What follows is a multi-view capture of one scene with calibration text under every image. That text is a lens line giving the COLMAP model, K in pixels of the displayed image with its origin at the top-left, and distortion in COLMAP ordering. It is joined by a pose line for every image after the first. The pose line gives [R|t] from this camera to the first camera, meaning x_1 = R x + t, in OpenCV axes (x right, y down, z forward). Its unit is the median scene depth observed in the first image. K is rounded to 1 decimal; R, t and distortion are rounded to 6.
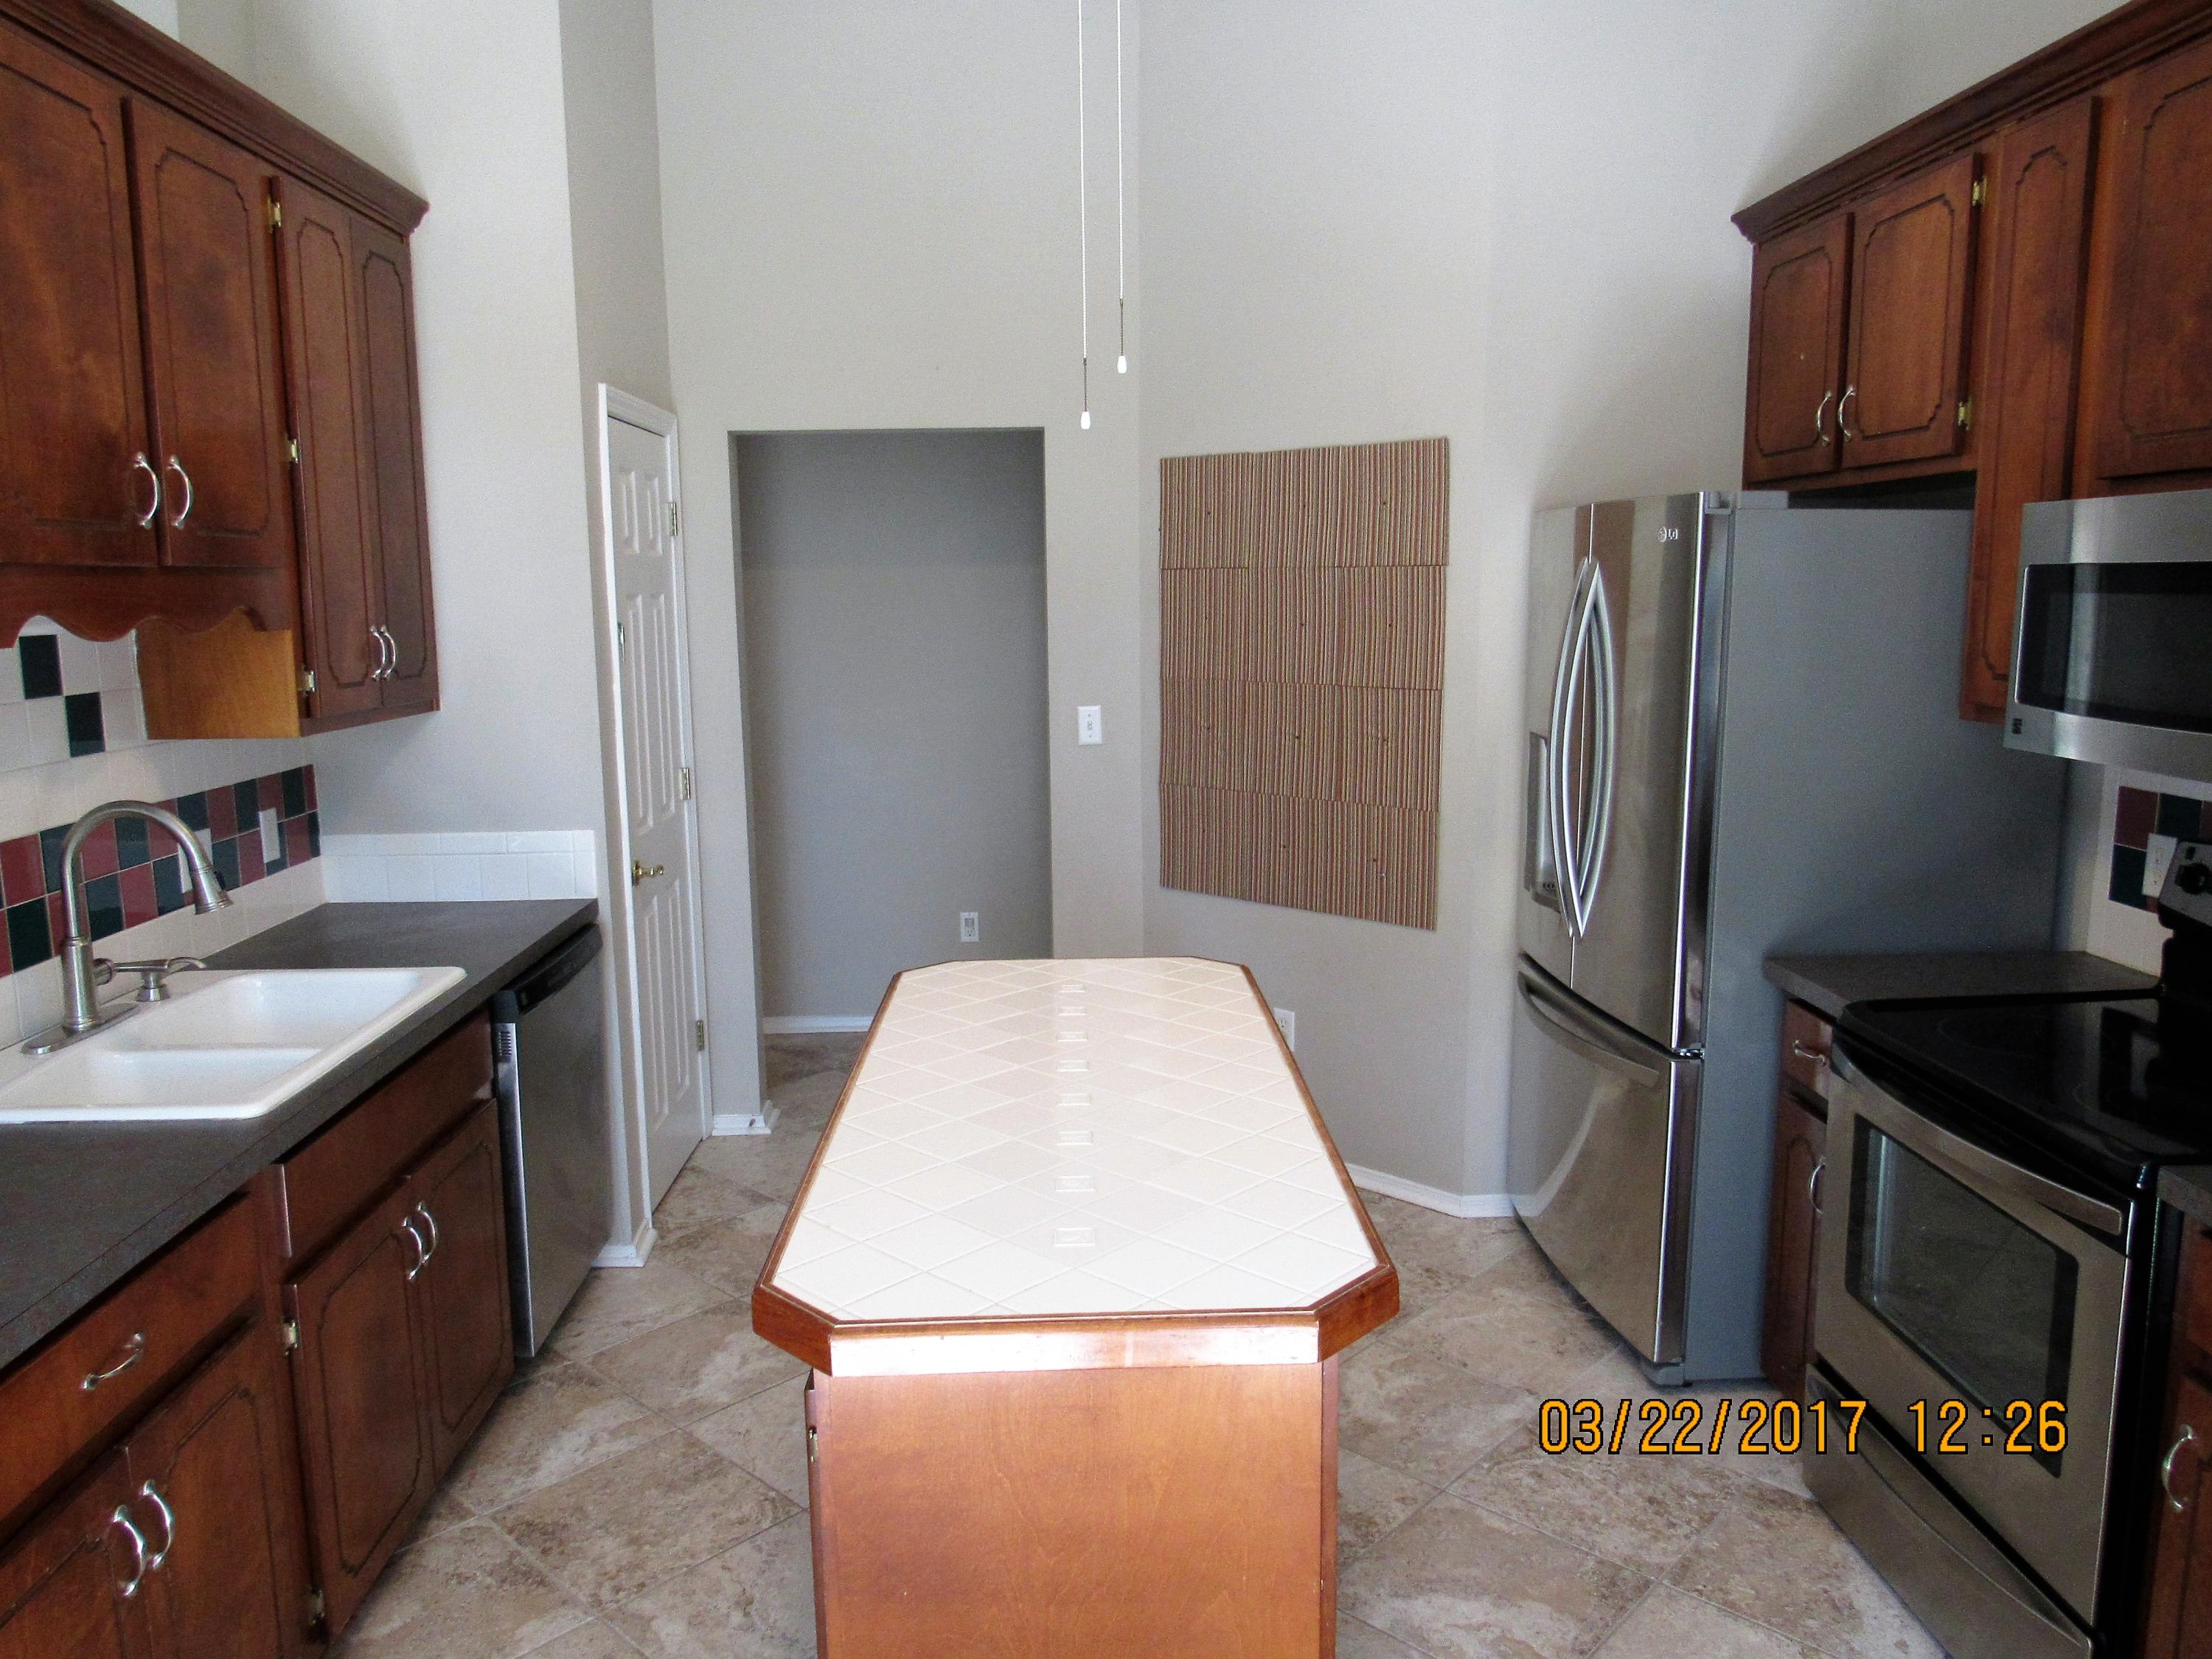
lens RADIAL K [[1560.4, 0, 1106.0], [0, 1560.4, 829.5], [0, 0, 1]] dist [-0.029247, 0.003218]
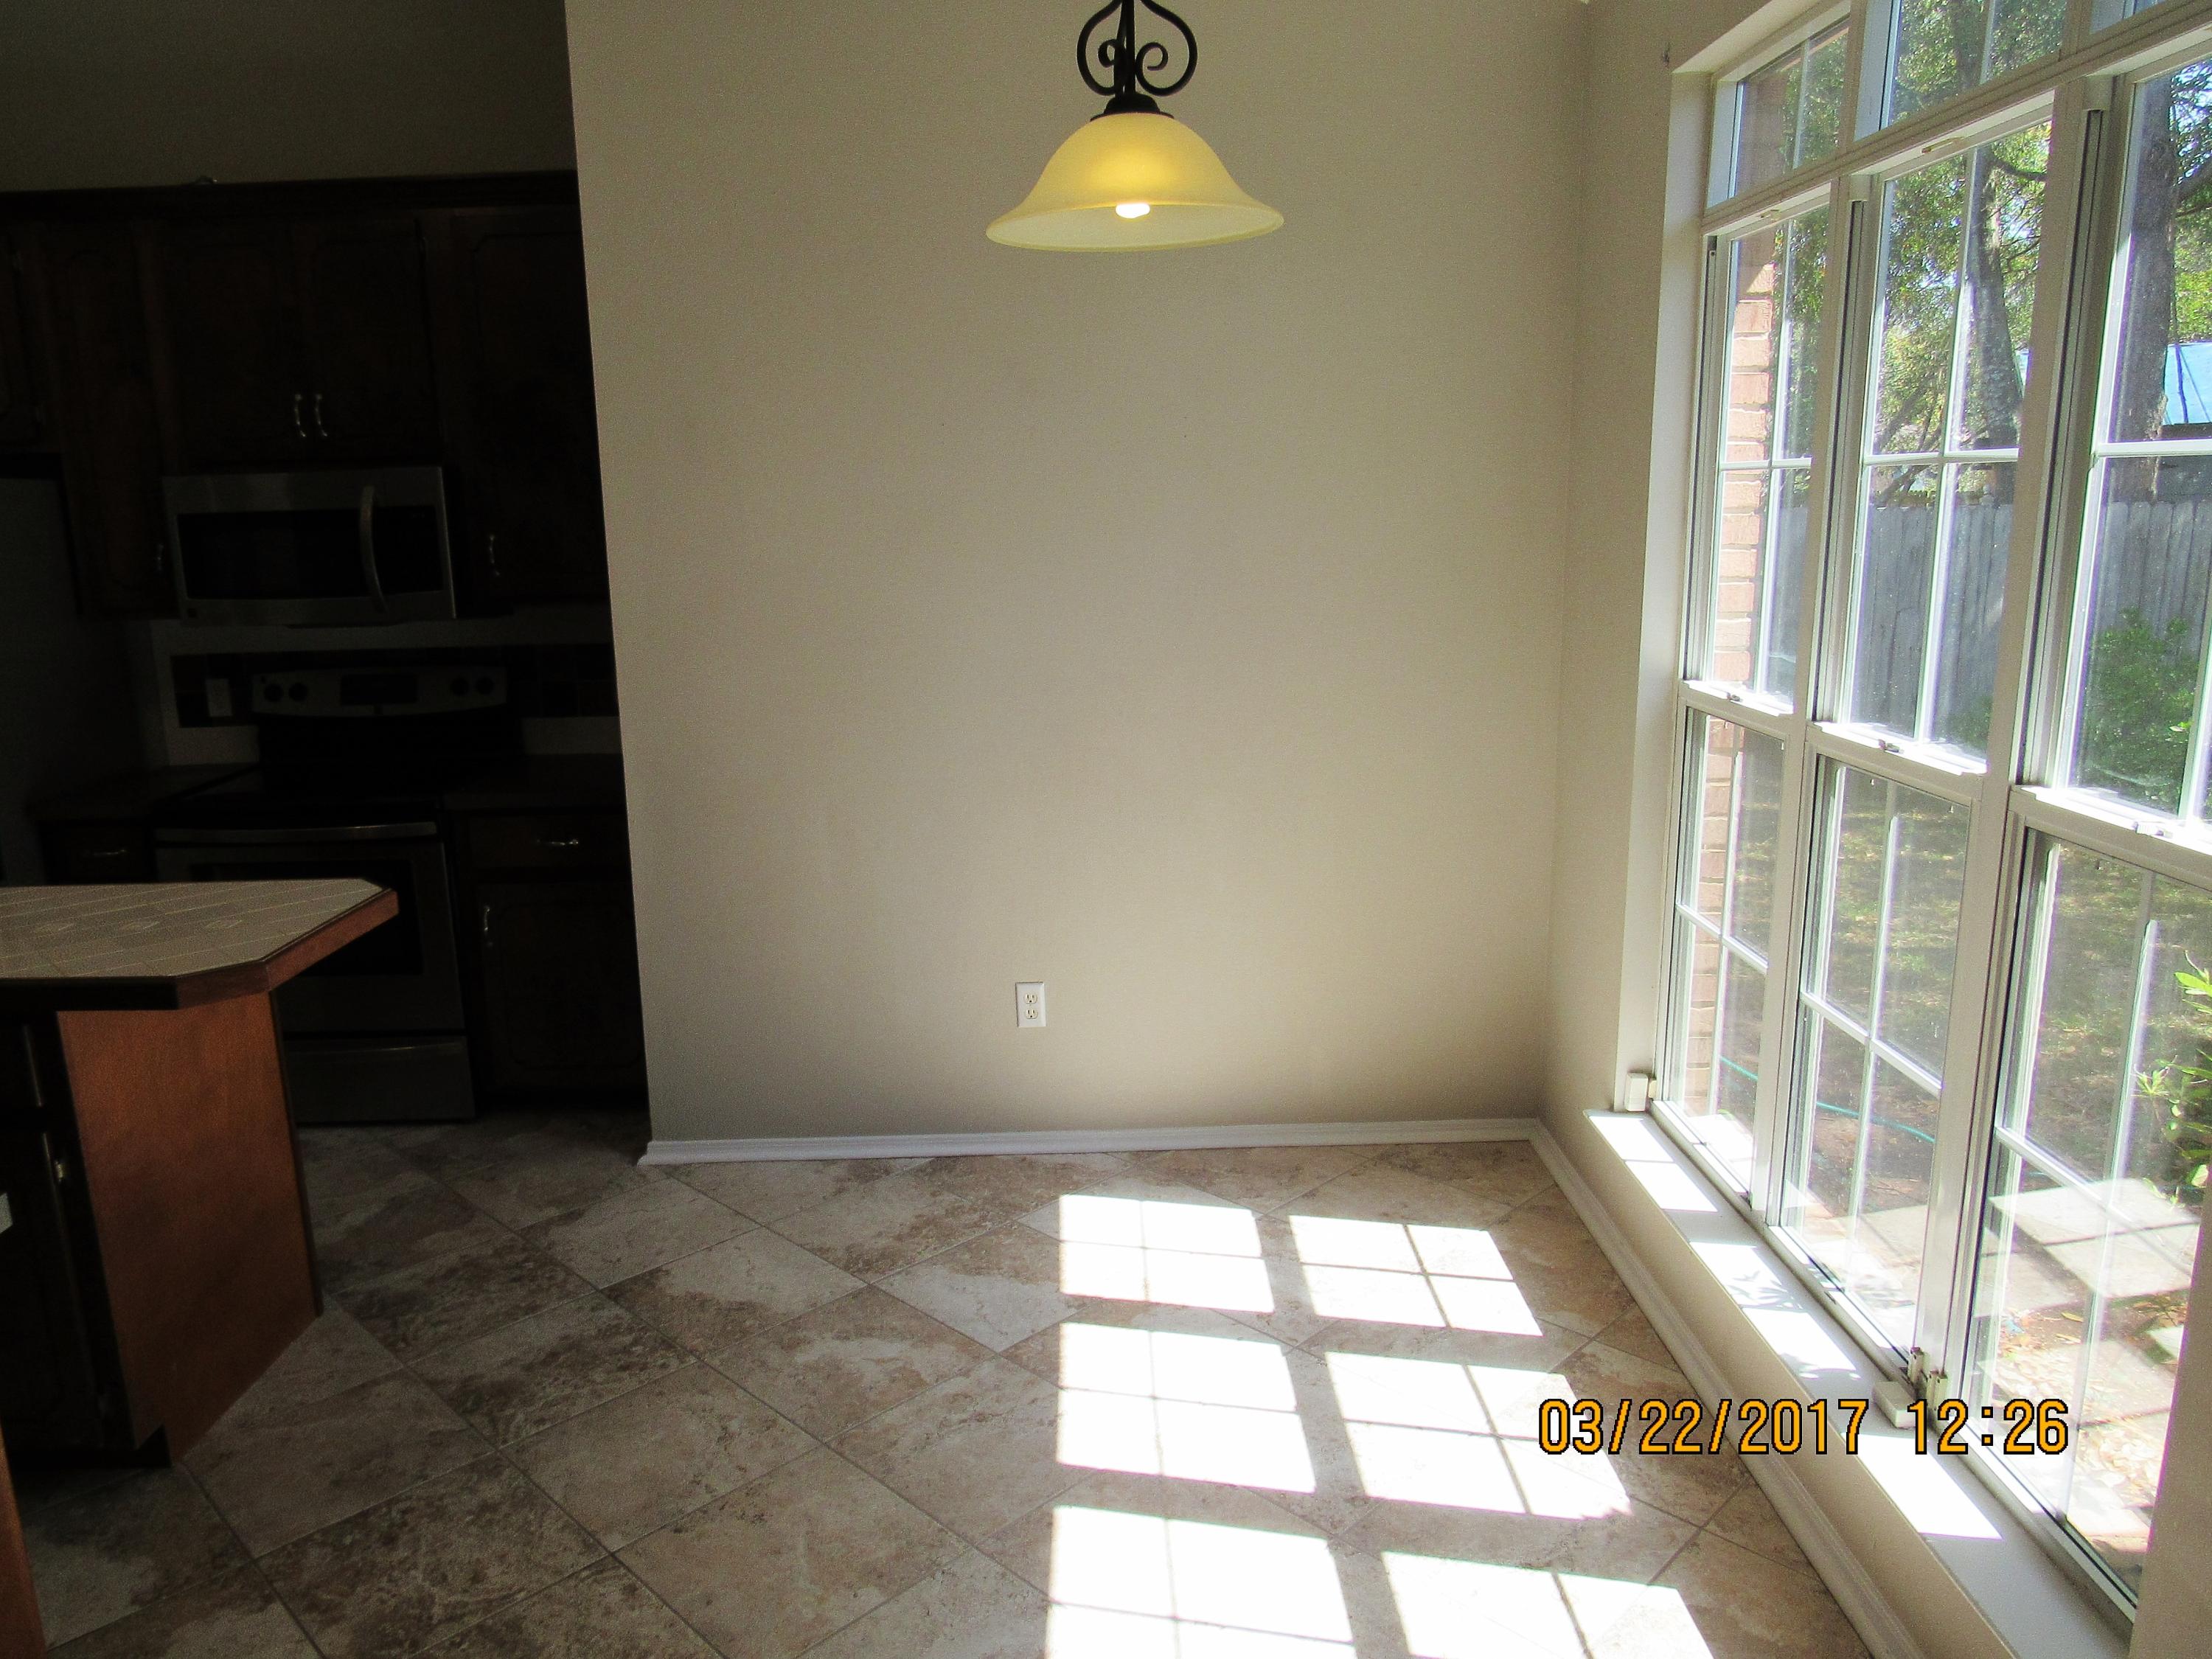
lens RADIAL K [[1560.4, 0, 1106.0], [0, 1560.4, 829.5], [0, 0, 1]] dist [-0.029247, 0.003218]
pose [[0.027928, -0.199163, 0.979568, -0.890971], [0.178501, 0.965194, 0.191152, 0.012608], [-0.983543, 0.169515, 0.062506, -0.015216]]
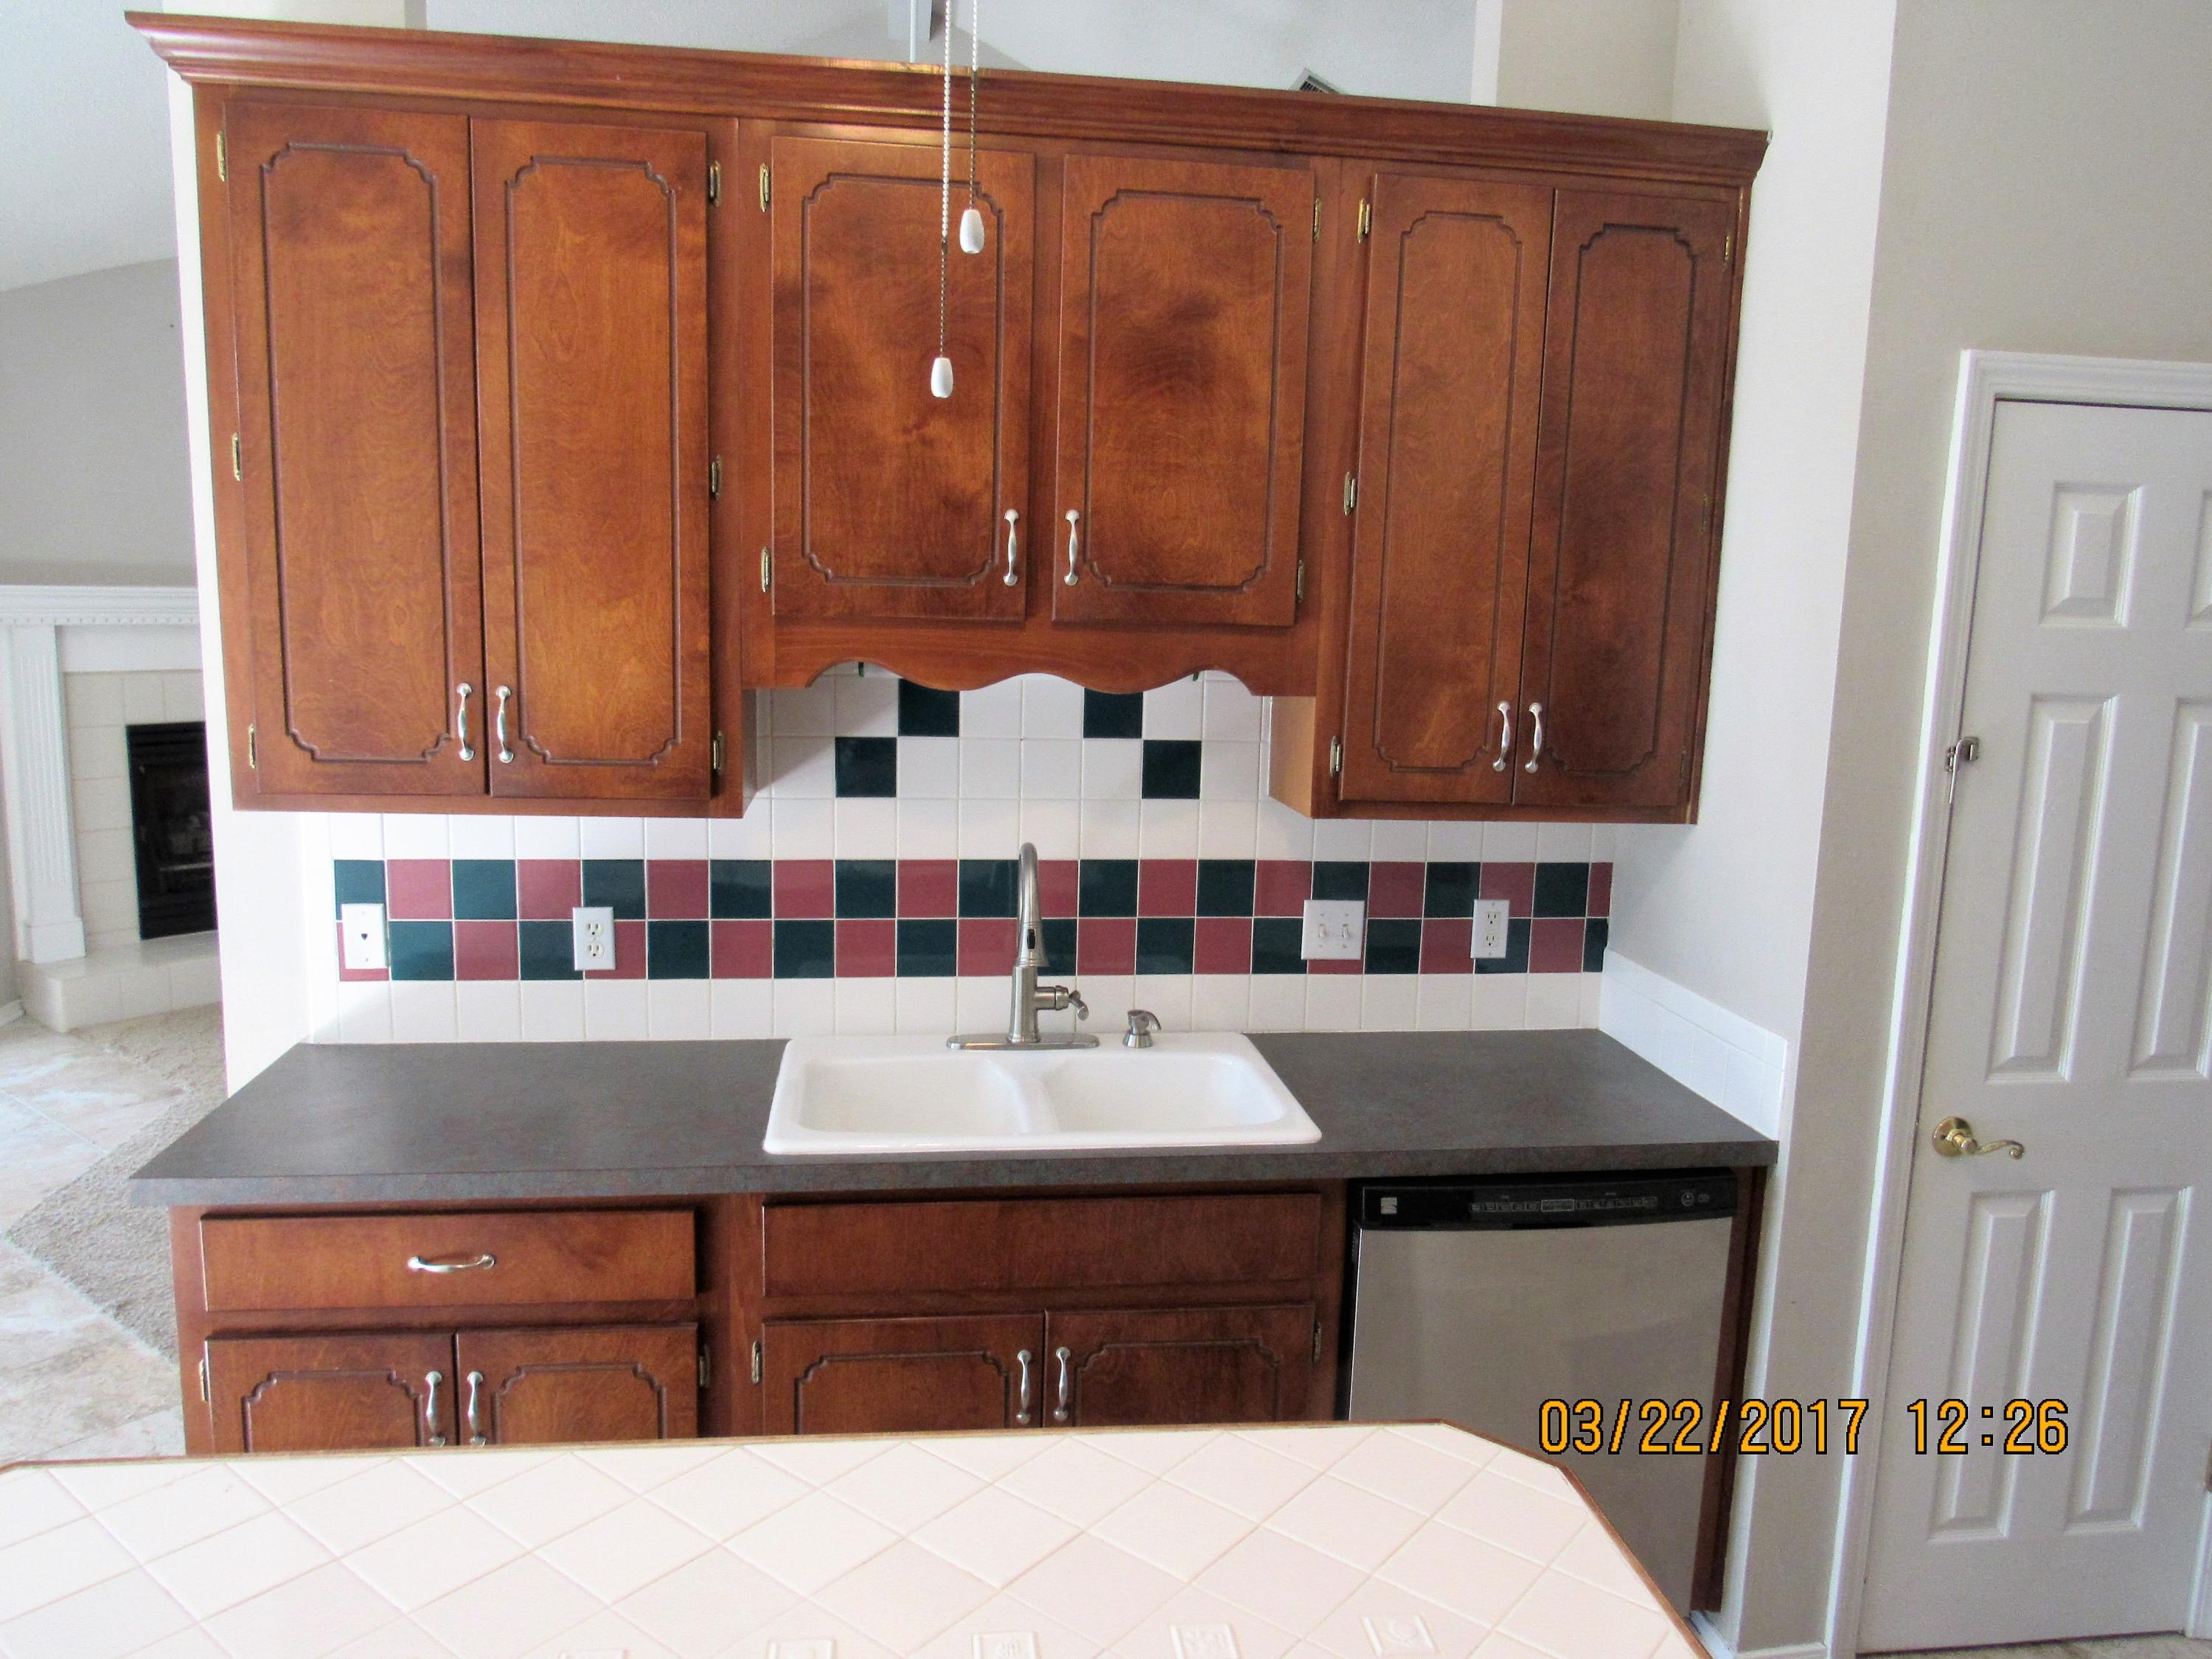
lens RADIAL K [[1560.4, 0, 1106.0], [0, 1560.4, 829.5], [0, 0, 1]] dist [-0.029247, 0.003218]
pose [[0.099990, 0.160363, -0.981980, 0.337629], [-0.182892, 0.973073, 0.140286, -0.156046], [0.978035, 0.165569, 0.126627, 0.770860]]
